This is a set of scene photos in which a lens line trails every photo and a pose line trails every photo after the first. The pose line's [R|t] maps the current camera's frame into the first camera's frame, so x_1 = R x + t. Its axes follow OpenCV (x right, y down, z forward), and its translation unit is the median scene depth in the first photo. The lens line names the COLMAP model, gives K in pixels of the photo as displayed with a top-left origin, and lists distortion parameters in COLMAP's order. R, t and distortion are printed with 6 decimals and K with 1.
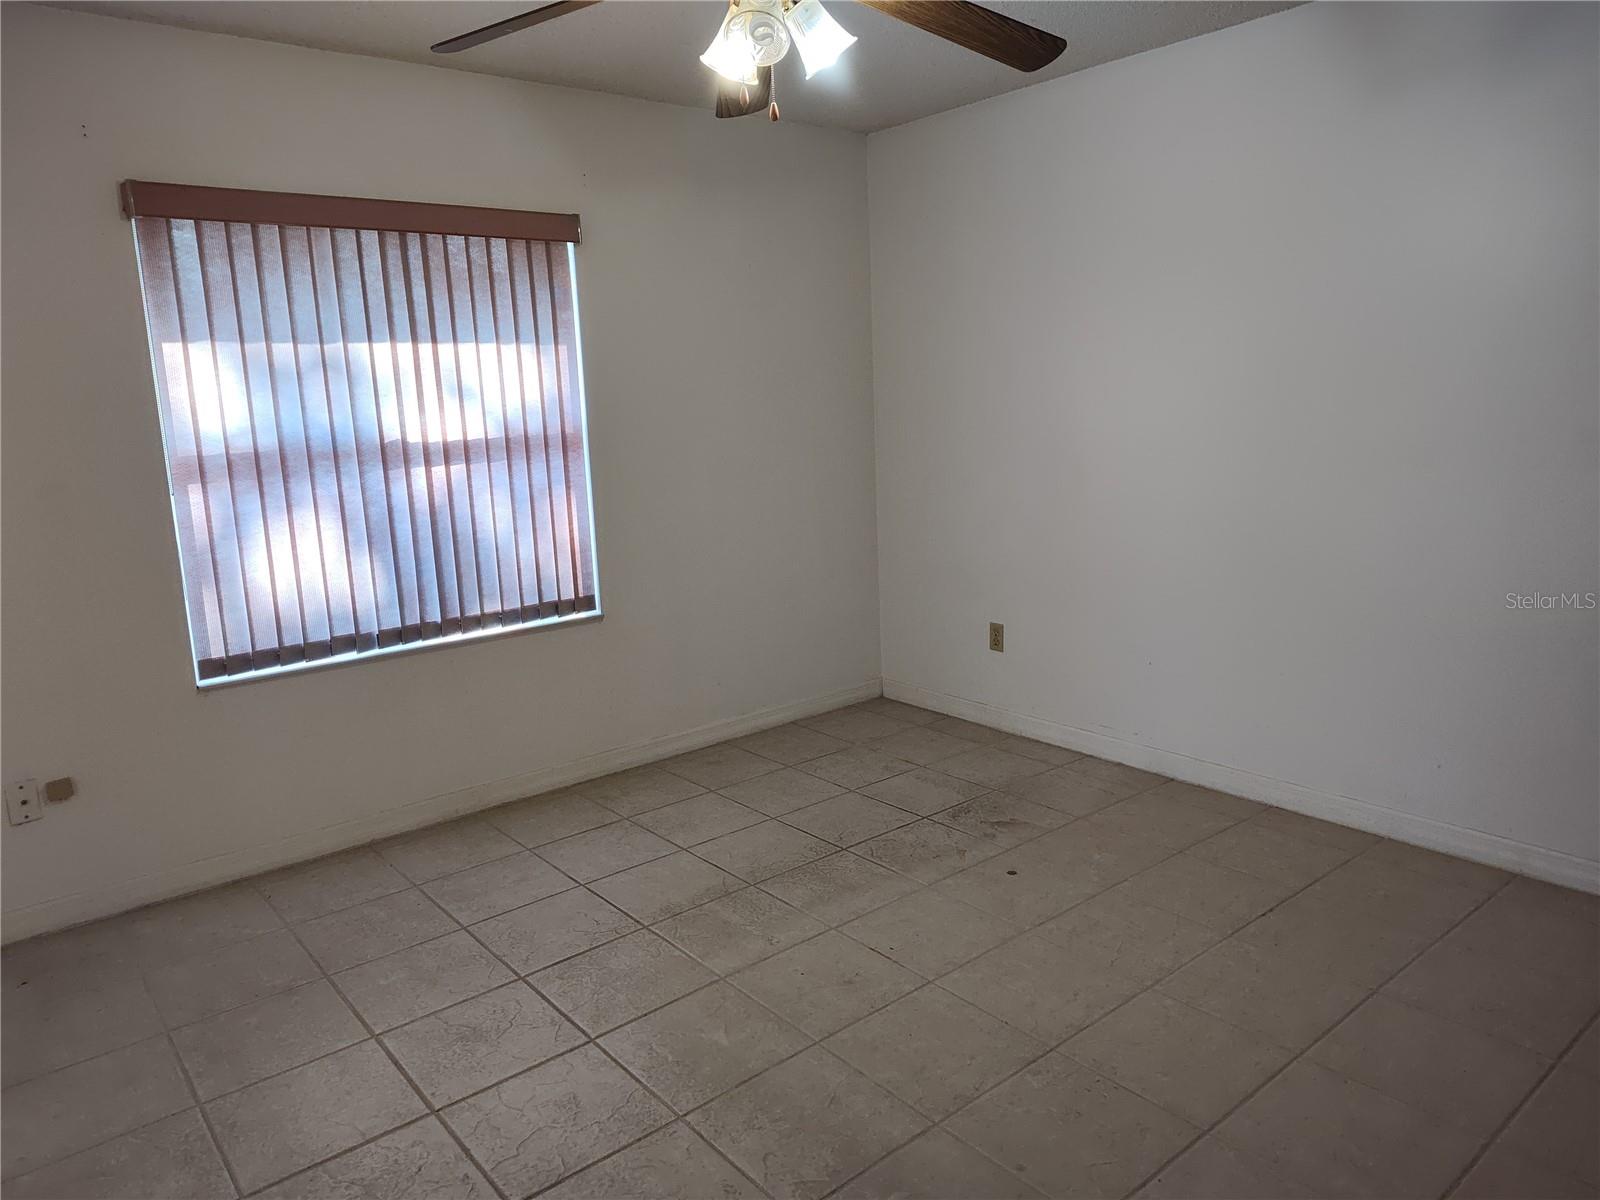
lens RADIAL K [[1097.7, 0, 809.6], [0, 1097.7, 586.0], [0, 0, 1]] dist [0.032752, -0.014029]
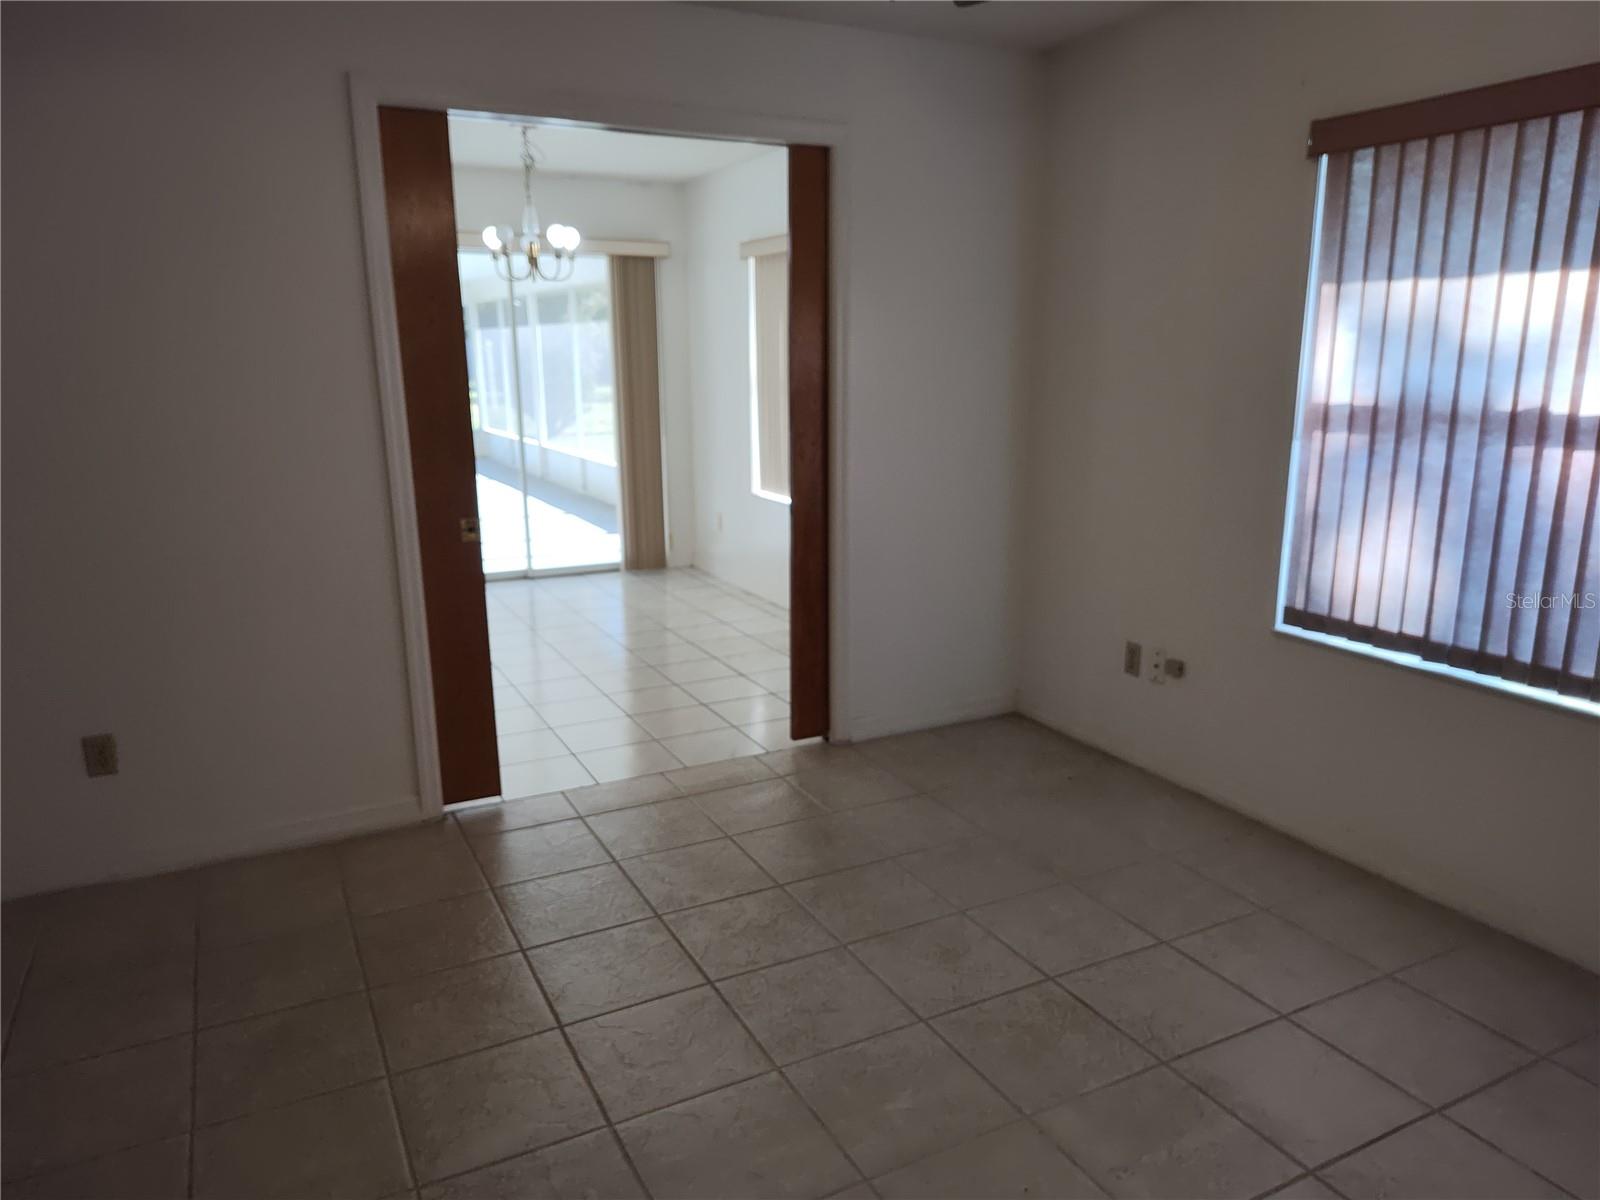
lens RADIAL K [[1097.7, 0, 797.3], [0, 1097.7, 604.9], [0, 0, 1]] dist [0.032752, -0.014029]
pose [[-0.211903, 0.259793, -0.942128, 0.491701], [-0.162892, 0.941146, 0.296160, -0.158558], [0.963620, 0.216222, -0.157113, 0.723315]]
